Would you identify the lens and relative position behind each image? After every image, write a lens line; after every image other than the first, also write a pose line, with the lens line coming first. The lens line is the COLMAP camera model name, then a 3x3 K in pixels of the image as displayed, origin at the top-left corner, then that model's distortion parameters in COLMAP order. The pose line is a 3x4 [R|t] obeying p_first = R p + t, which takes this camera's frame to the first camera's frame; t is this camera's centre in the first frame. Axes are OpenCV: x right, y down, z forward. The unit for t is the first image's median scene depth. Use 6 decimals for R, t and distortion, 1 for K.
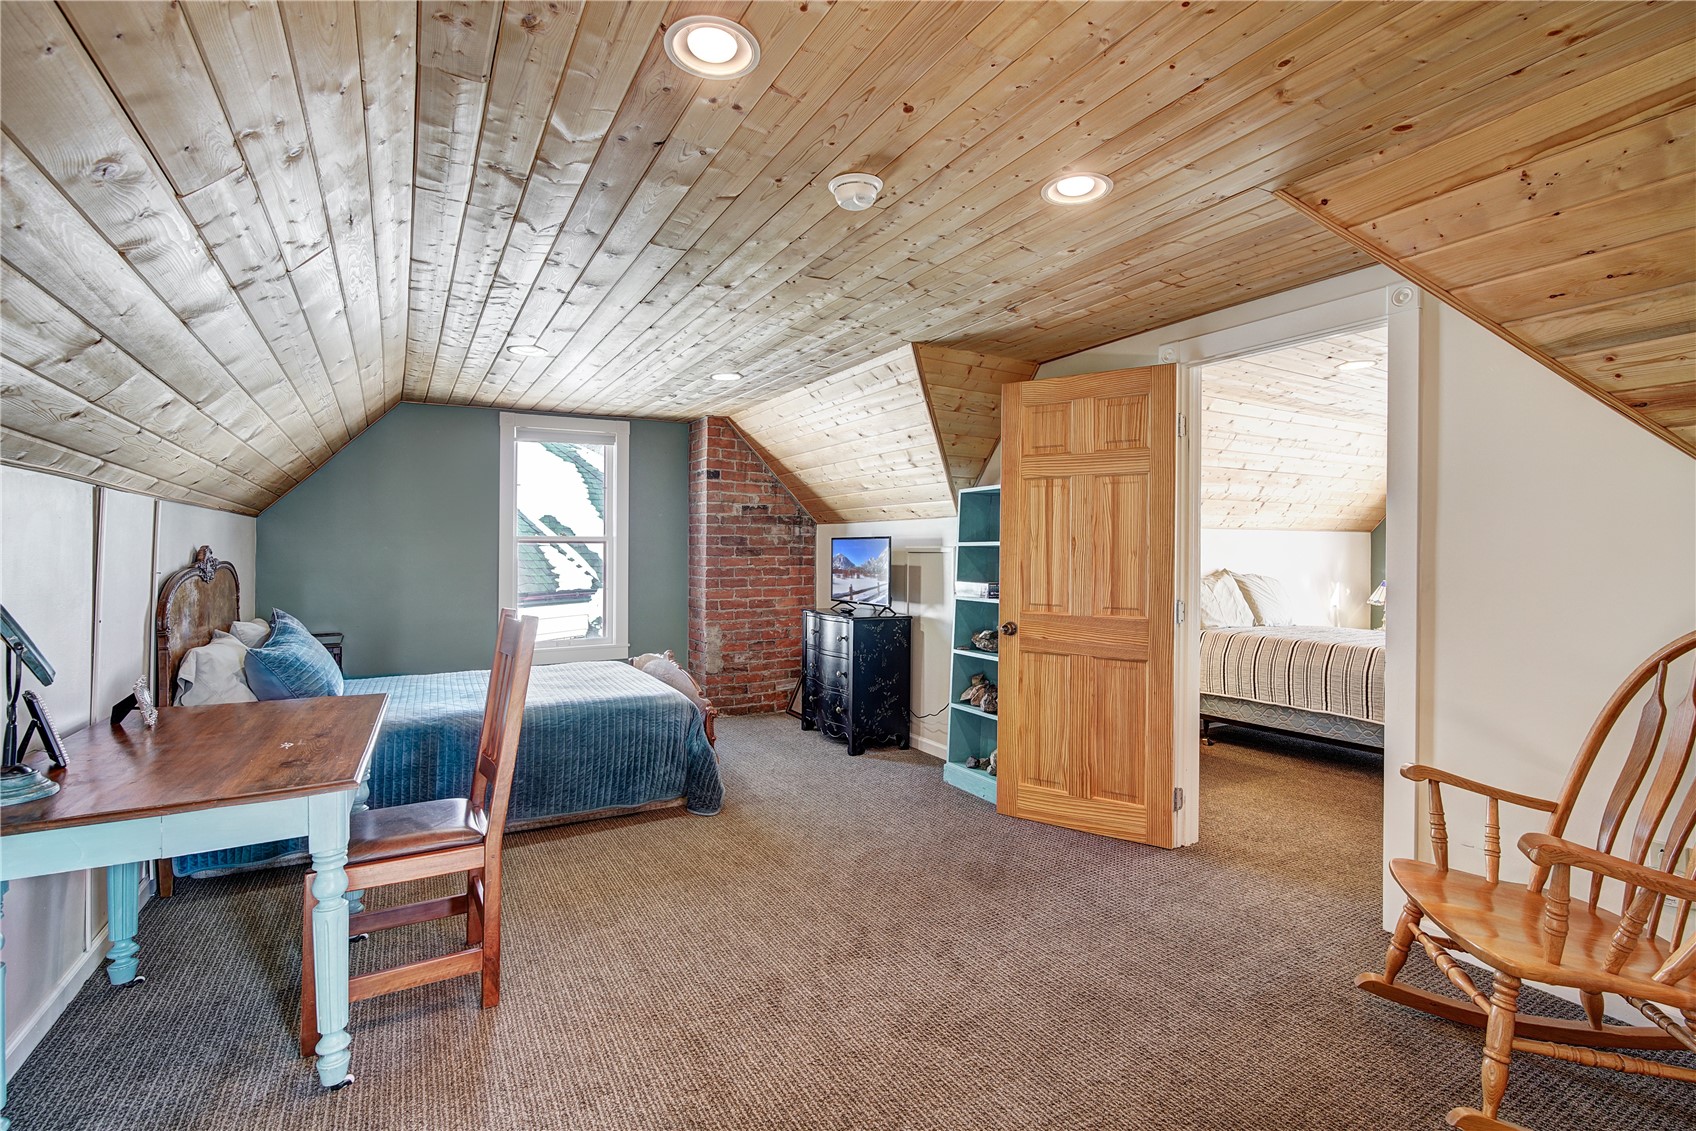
lens RADIAL K [[761.1, 0, 836.2], [0, 761.1, 560.5], [0, 0, 1]] dist [-0.011009, 0.004230]
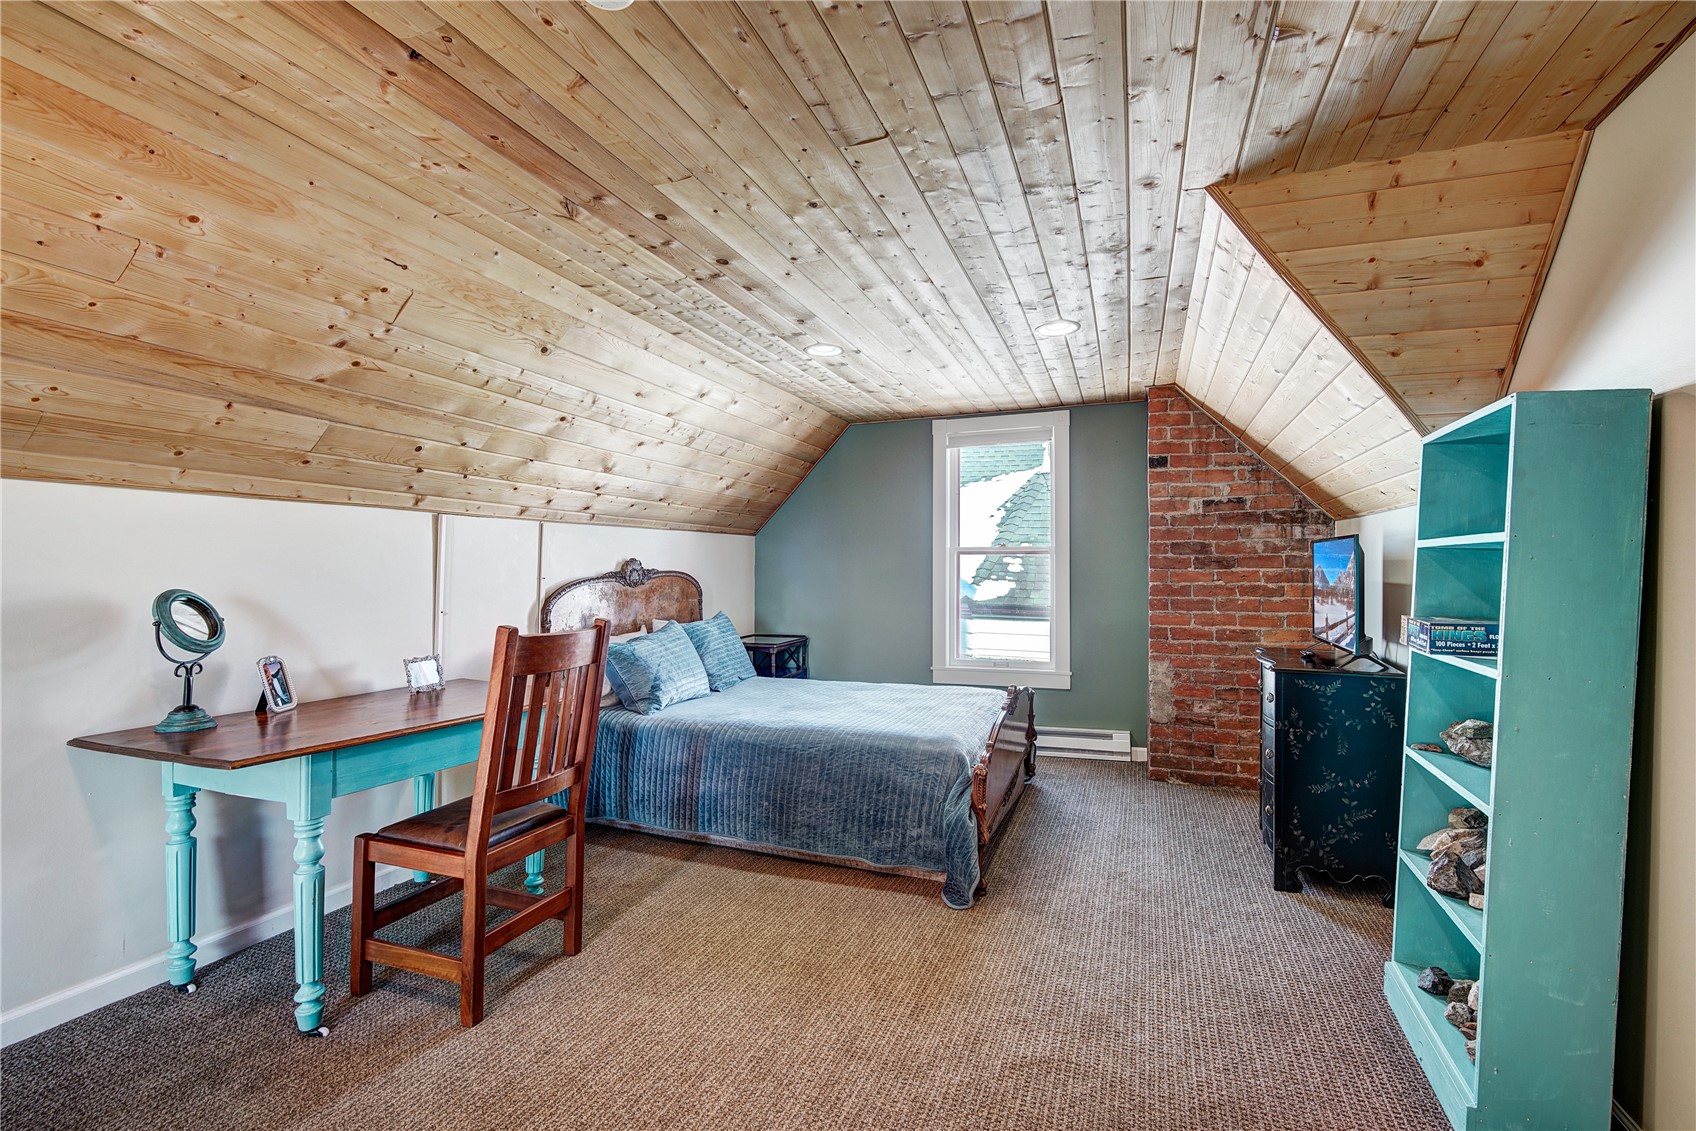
lens RADIAL K [[761.1, 0, 852.6], [0, 761.1, 559.2], [0, 0, 1]] dist [-0.011009, 0.004230]
pose [[0.643770, -0.007430, -0.765183, 0.269843], [-0.009521, 0.999798, -0.017718, 0.001739], [0.765160, 0.018692, 0.643569, 0.329184]]
